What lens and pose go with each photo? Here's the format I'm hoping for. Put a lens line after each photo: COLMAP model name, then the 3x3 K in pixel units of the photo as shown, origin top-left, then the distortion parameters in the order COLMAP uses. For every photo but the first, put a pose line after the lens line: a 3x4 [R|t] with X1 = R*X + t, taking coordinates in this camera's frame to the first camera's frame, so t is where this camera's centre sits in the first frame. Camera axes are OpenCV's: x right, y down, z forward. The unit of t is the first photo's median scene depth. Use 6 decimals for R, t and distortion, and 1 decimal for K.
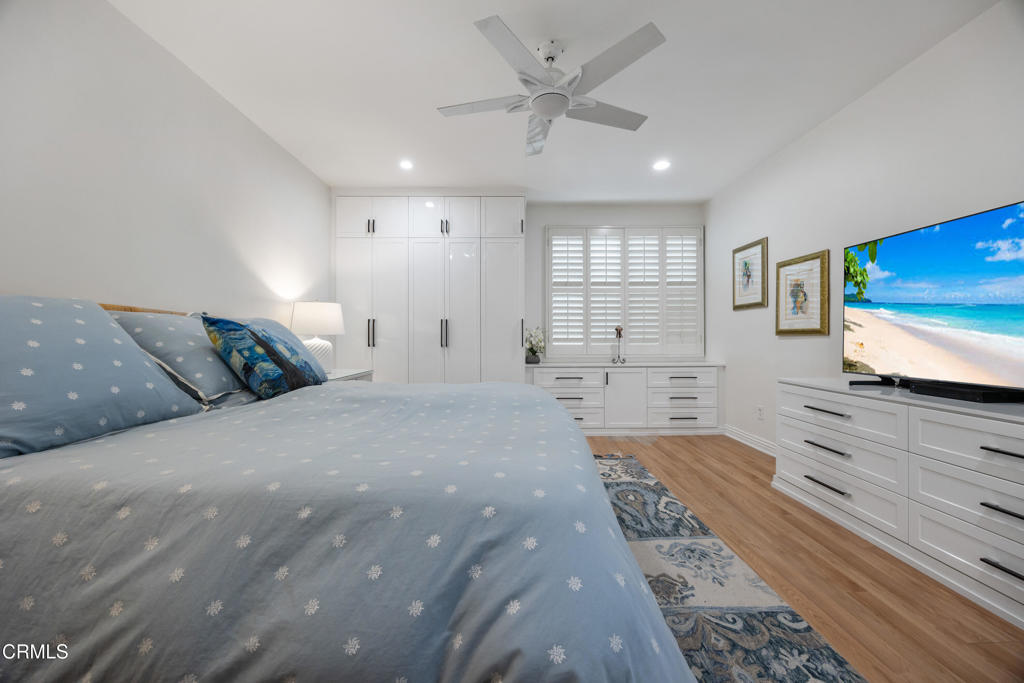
lens RADIAL K [[387.2, 0, 491.2], [0, 387.2, 340.4], [0, 0, 1]] dist [0.001485, -0.000073]
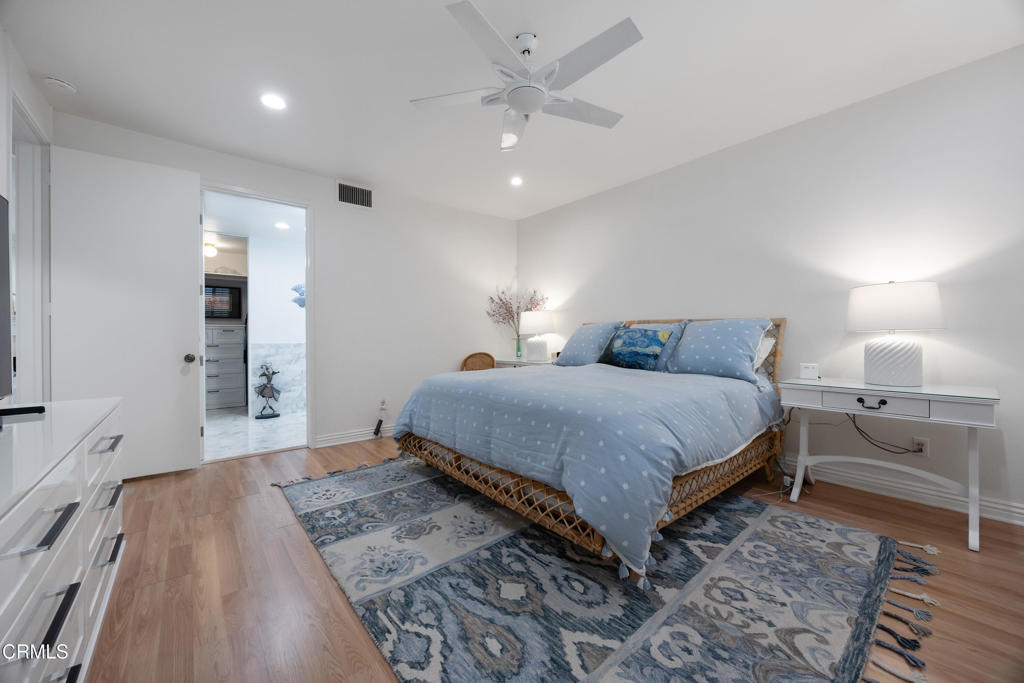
lens RADIAL K [[387.2, 0, 508.7], [0, 387.2, 337.5], [0, 0, 1]] dist [0.001485, -0.000073]
pose [[-0.746787, 0.000606, -0.665063, 0.654973], [-0.000667, 0.999998, 0.001661, 0.003512], [0.665063, 0.001685, -0.746786, 1.332947]]
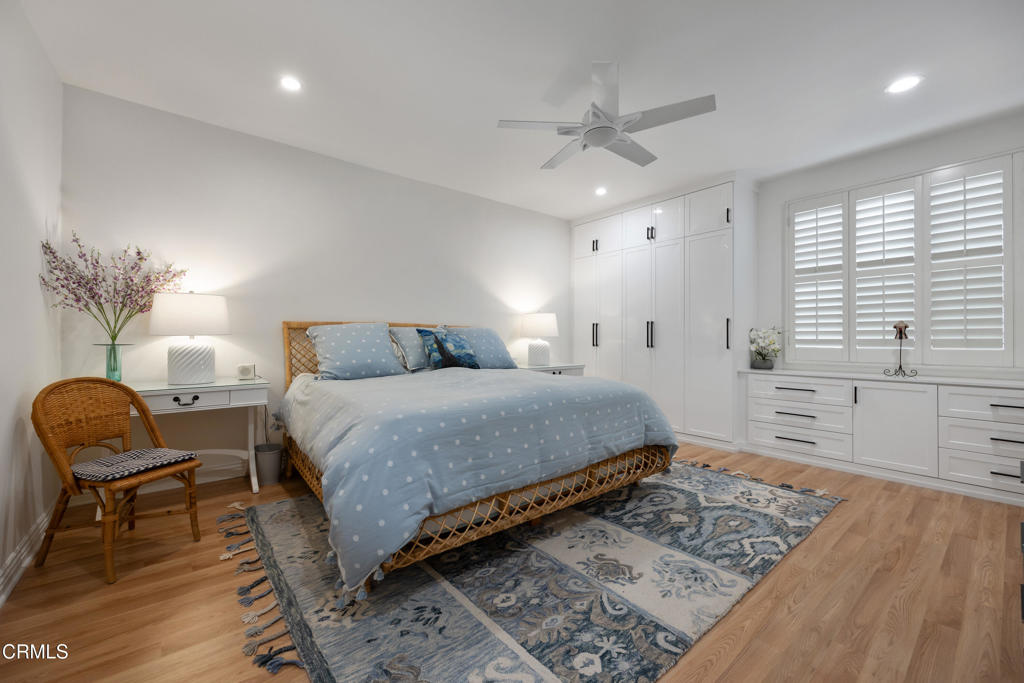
lens RADIAL K [[387.2, 0, 513.0], [0, 387.2, 341.6], [0, 0, 1]] dist [0.001485, -0.000073]
pose [[0.641401, 0.008815, -0.767155, 0.680608], [-0.004866, 0.999961, 0.007421, -0.007459], [0.767191, -0.001027, 0.641418, 0.055456]]
